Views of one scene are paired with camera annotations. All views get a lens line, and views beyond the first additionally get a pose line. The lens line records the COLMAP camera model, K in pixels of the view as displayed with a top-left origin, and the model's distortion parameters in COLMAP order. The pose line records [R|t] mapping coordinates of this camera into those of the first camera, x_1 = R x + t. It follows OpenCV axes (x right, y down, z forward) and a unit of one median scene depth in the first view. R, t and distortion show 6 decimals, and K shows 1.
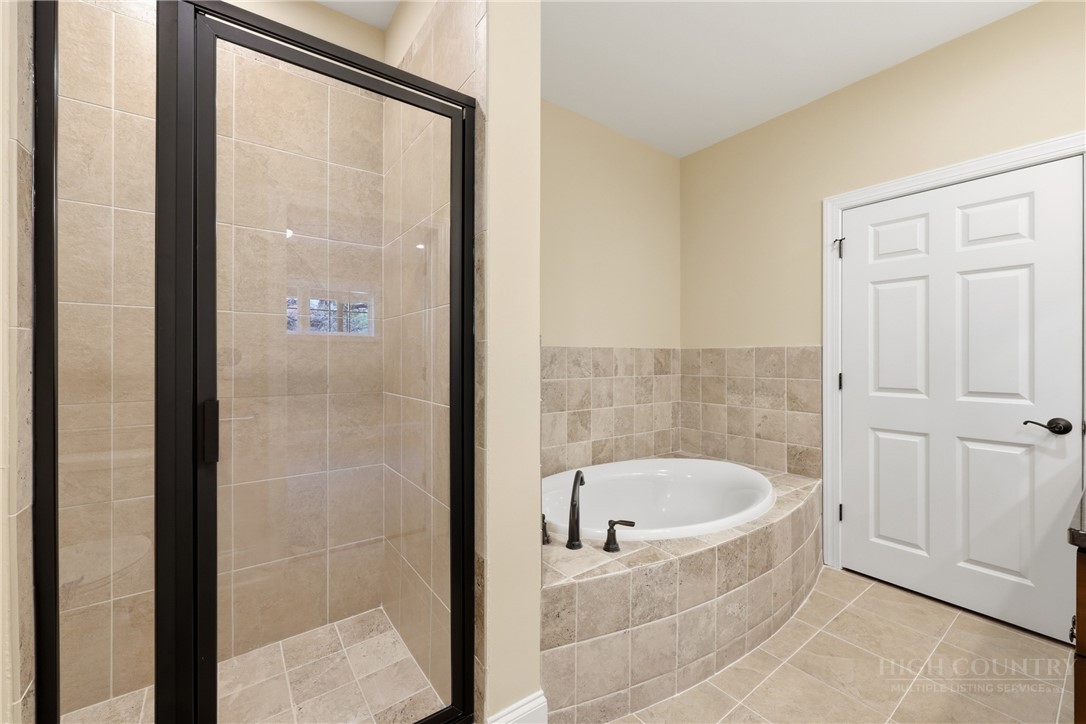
lens RADIAL K [[443.0, 0, 548.8], [0, 443.0, 358.4], [0, 0, 1]] dist [0.002562, 0.000531]
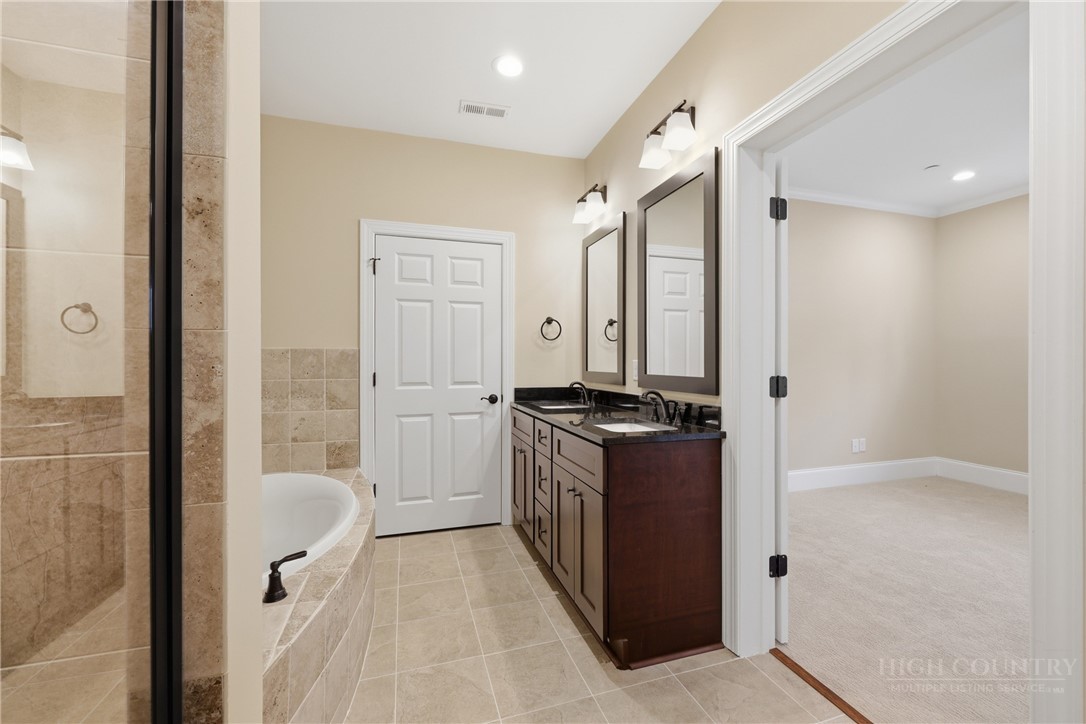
lens RADIAL K [[443.0, 0, 548.7], [0, 443.0, 363.0], [0, 0, 1]] dist [0.002562, 0.000531]
pose [[0.328545, -0.007848, 0.944456, -0.355298], [0.003092, 0.999969, 0.007233, 0.001425], [-0.944483, 0.000544, 0.328559, 0.211394]]
